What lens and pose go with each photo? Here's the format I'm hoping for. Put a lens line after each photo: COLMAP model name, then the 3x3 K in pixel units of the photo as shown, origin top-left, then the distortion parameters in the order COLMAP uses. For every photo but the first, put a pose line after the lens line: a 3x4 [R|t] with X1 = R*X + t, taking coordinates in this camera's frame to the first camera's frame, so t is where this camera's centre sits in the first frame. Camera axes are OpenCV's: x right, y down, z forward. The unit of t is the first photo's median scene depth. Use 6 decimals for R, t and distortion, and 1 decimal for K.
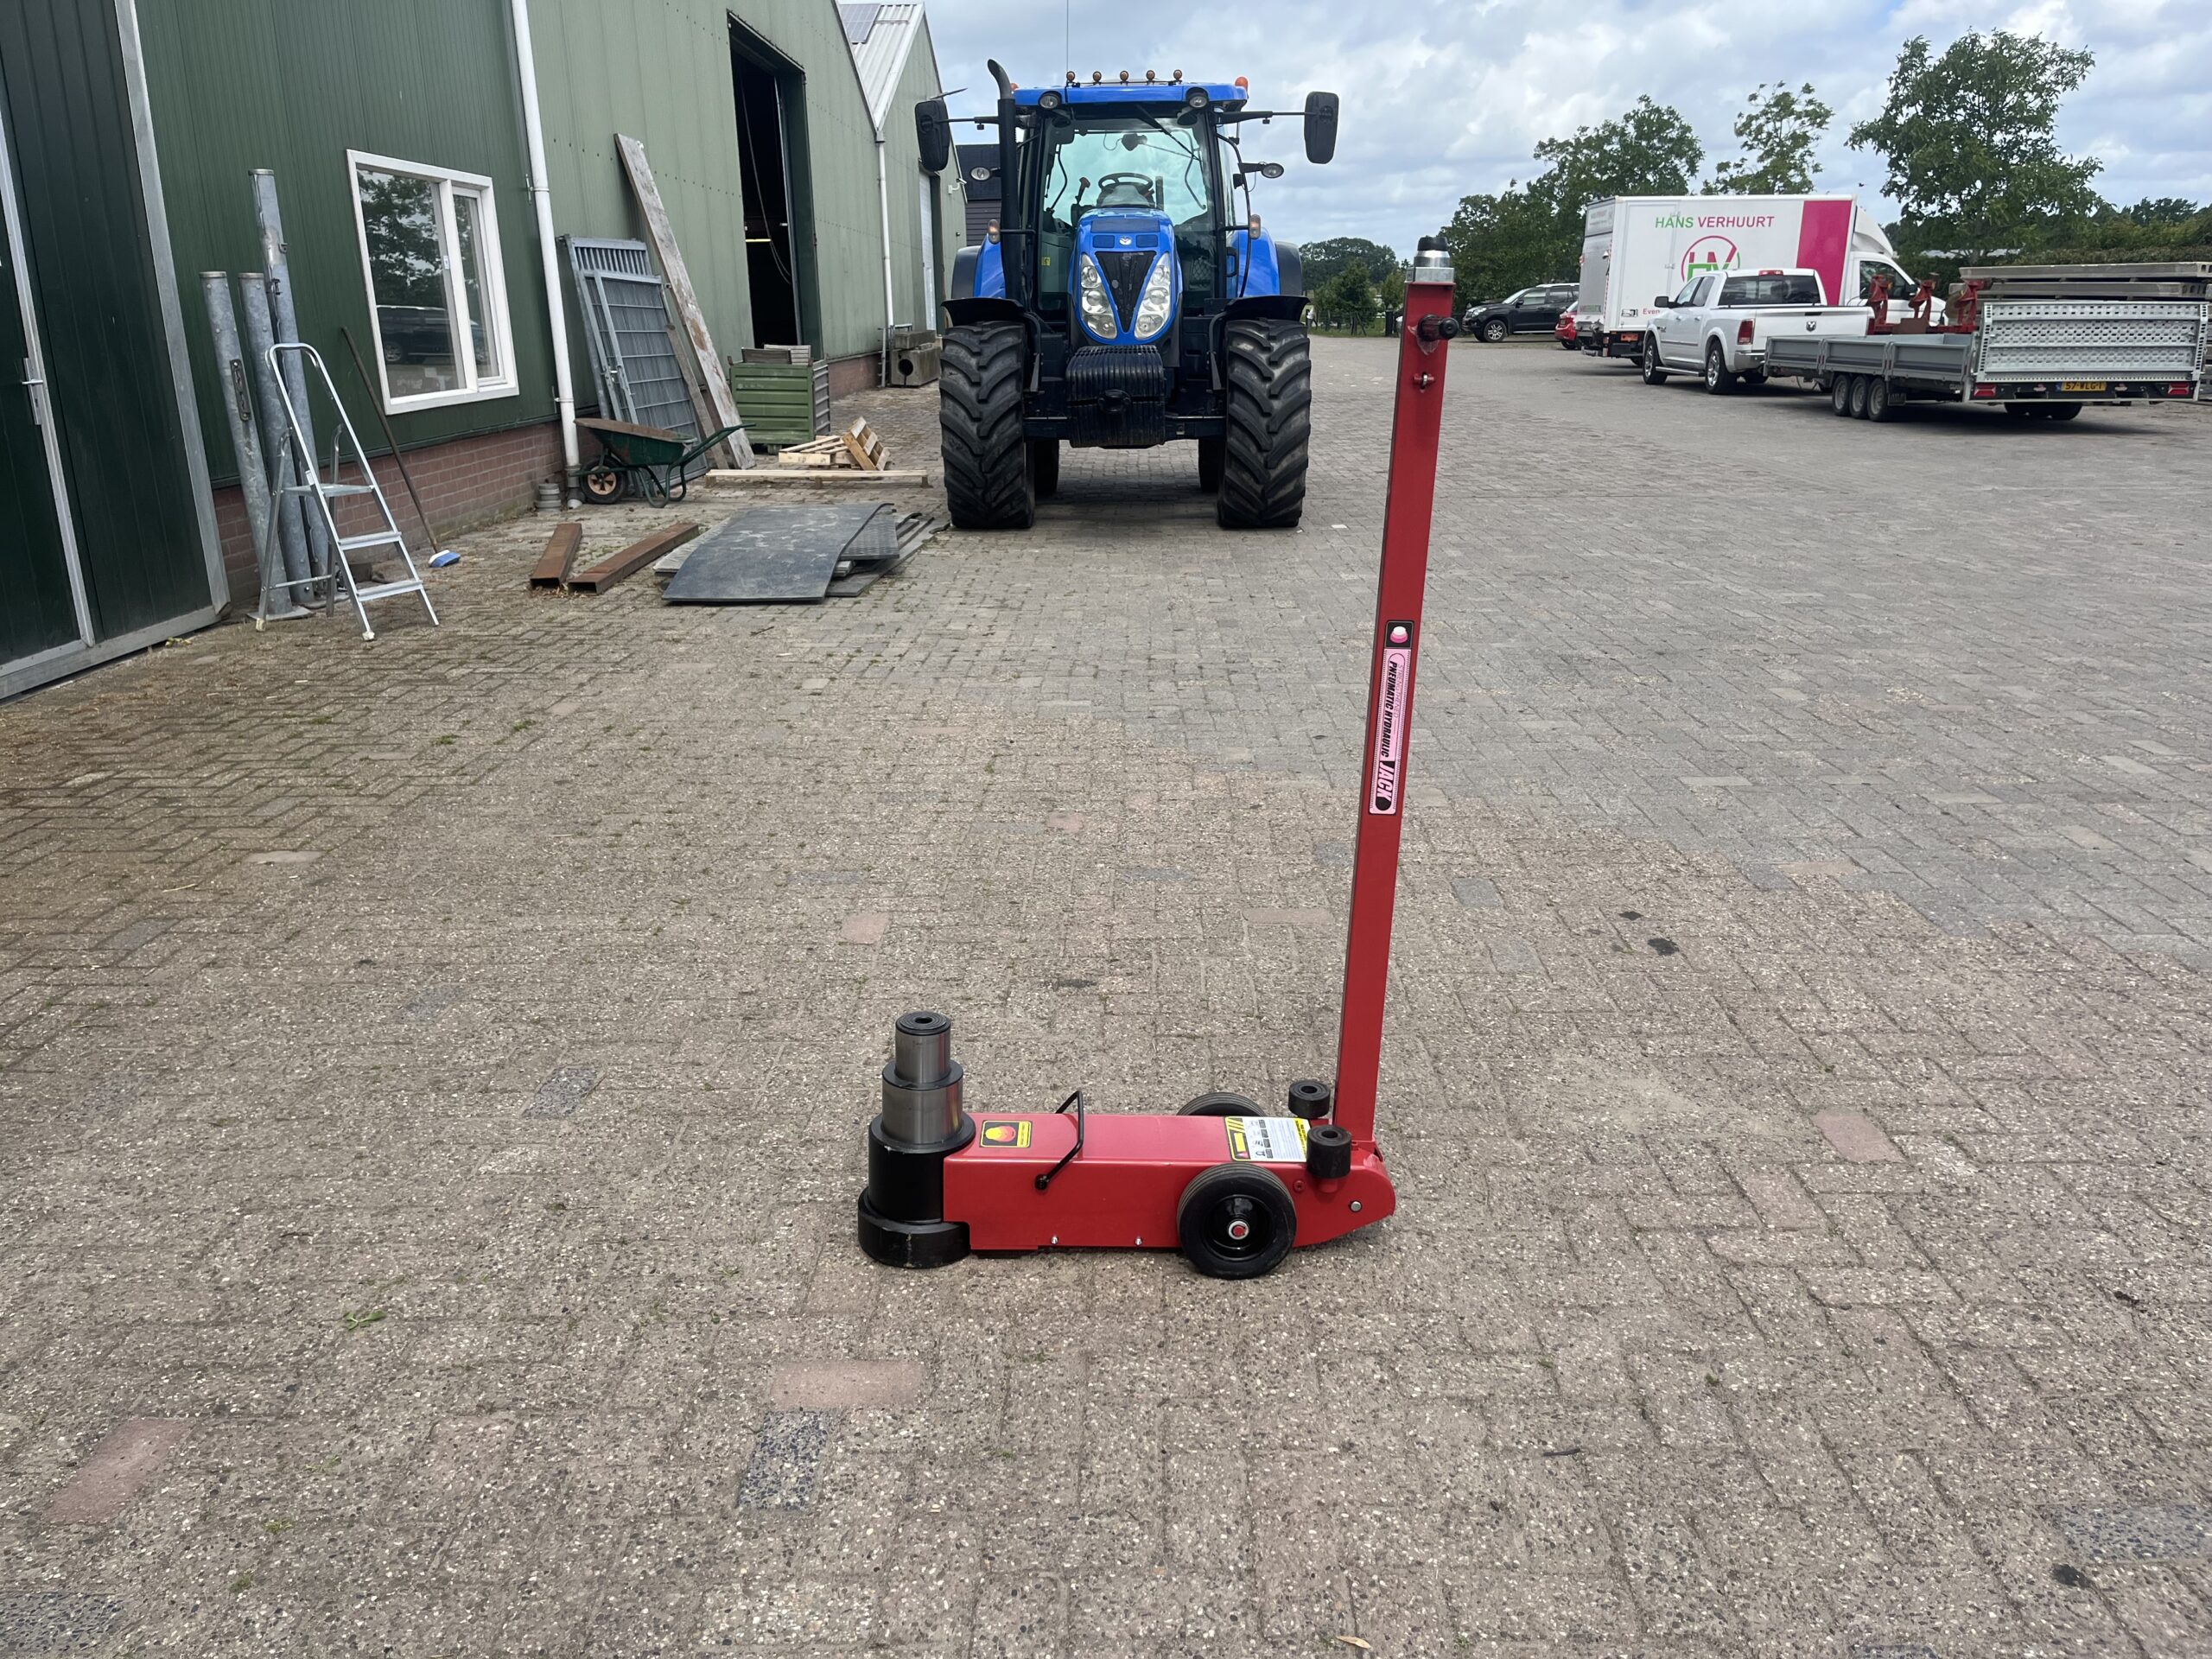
lens RADIAL K [[1683.2, 0, 1089.9], [0, 1683.2, 821.5], [0, 0, 1]] dist [0.063427, -0.072643]
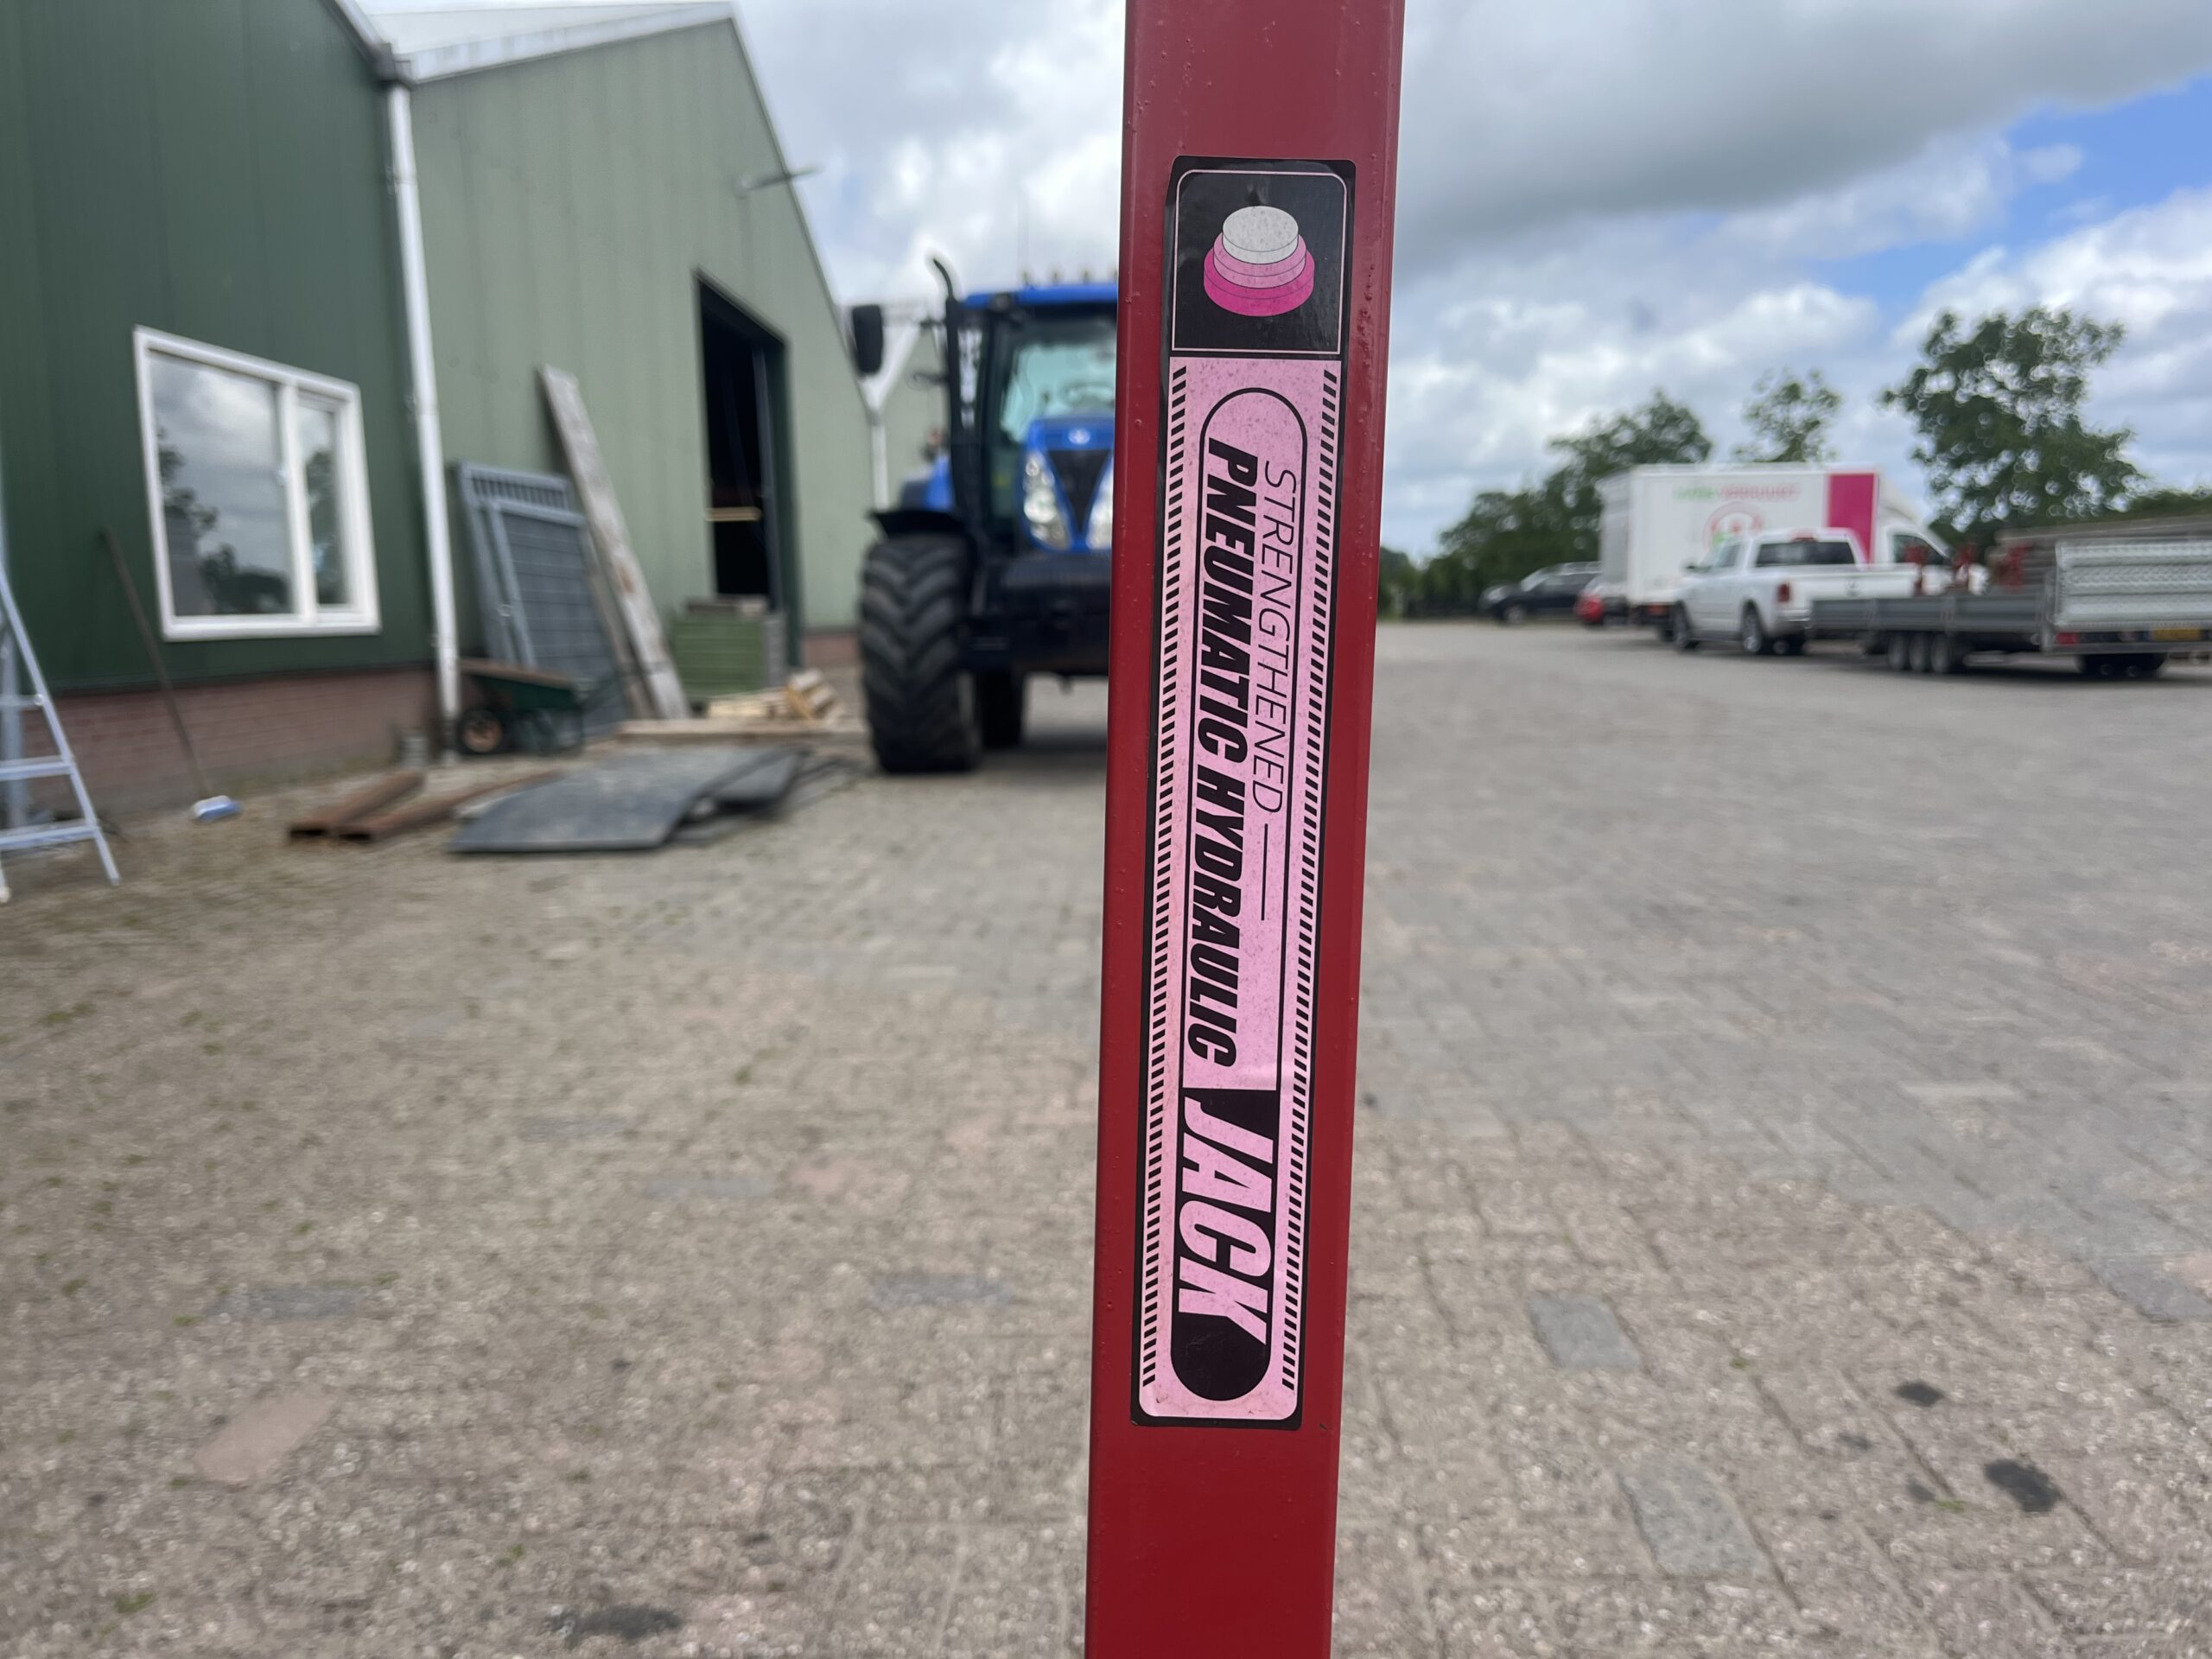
lens RADIAL K [[1697.8, 0, 1107.2], [0, 1697.8, 827.1], [0, 0, 1]] dist [0.063092, -0.104938]
pose [[0.999939, -0.008300, -0.007295, 0.033865], [0.006950, 0.985626, -0.168801, -0.006793], [0.008591, 0.168740, 0.985623, 0.170440]]
